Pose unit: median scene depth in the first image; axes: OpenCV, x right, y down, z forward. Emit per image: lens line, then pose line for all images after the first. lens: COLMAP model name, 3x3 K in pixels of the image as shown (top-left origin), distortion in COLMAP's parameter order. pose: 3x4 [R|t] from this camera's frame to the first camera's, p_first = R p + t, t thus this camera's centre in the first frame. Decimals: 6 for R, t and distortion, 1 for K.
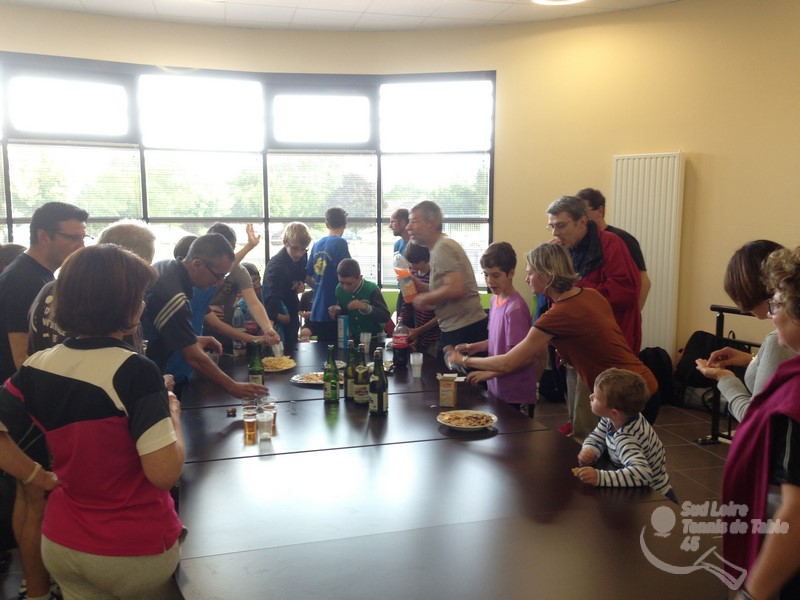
lens RADIAL K [[739.6, 0, 399.7], [0, 739.6, 308.2], [0, 0, 1]] dist [0.173583, -0.262002]
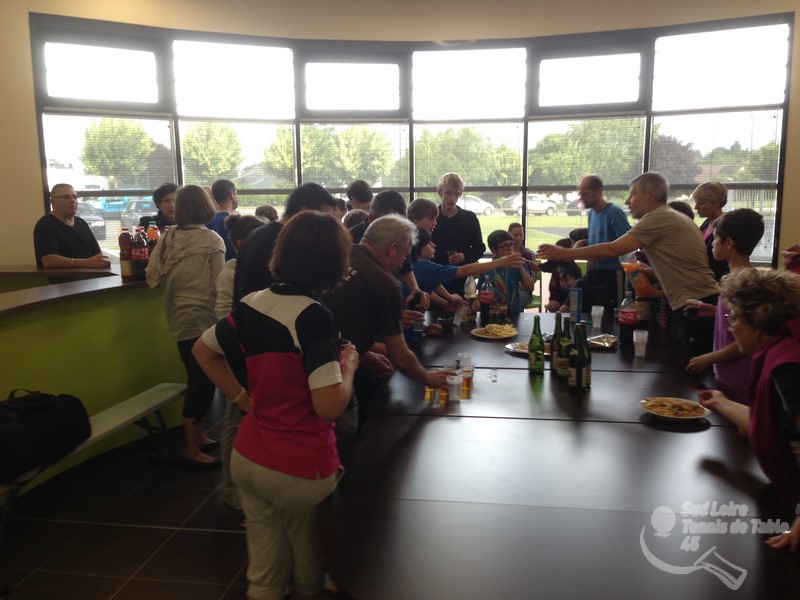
lens RADIAL K [[755.1, 0, 400.0], [0, 755.1, 300.0], [0, 0, 1]] dist [0.341913, -0.536270]
pose [[0.902439, 0.071027, -0.424923, 0.180666], [-0.061603, 0.997455, 0.035896, 0.004621], [0.426391, -0.006218, 0.904518, -0.000786]]
